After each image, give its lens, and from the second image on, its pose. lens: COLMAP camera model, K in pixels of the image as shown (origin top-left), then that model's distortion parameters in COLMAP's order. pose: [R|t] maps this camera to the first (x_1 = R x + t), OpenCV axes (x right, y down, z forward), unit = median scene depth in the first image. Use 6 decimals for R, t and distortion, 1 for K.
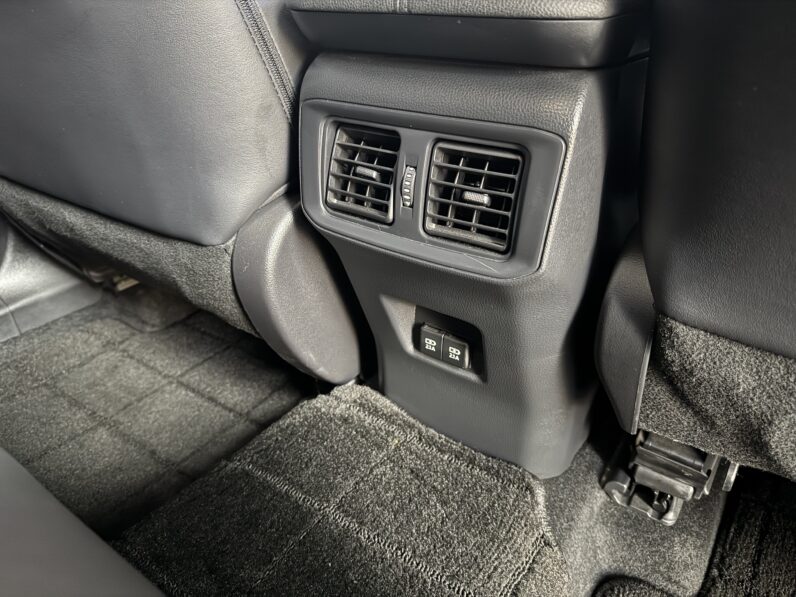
lens RADIAL K [[568.4, 0, 400.9], [0, 568.4, 297.0], [0, 0, 1]] dist [0.001501, -0.003747]
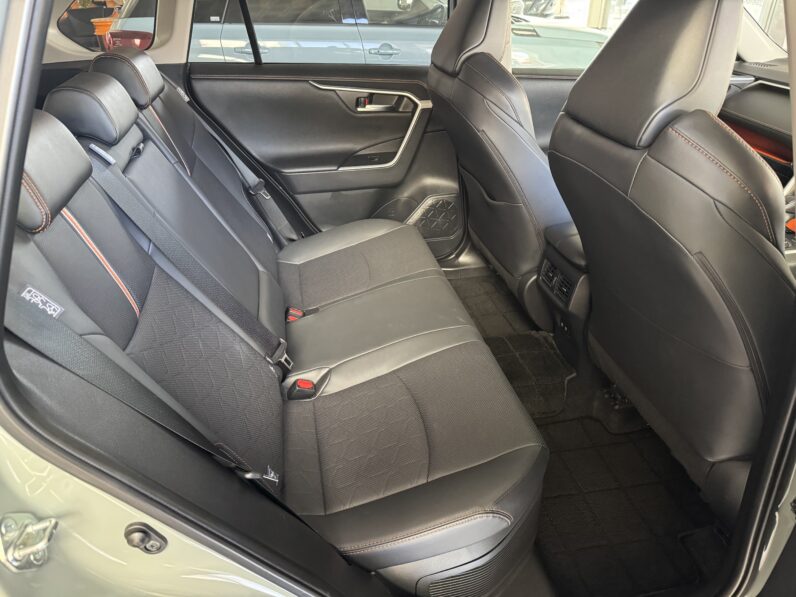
lens RADIAL K [[568.4, 0, 400.9], [0, 568.4, 297.0], [0, 0, 1]] dist [0.001501, -0.003747]
pose [[0.740279, 0.340198, -0.579873, 0.796082], [-0.325062, 0.936120, 0.134217, -0.135368], [0.588491, 0.089137, 0.803575, -1.473482]]
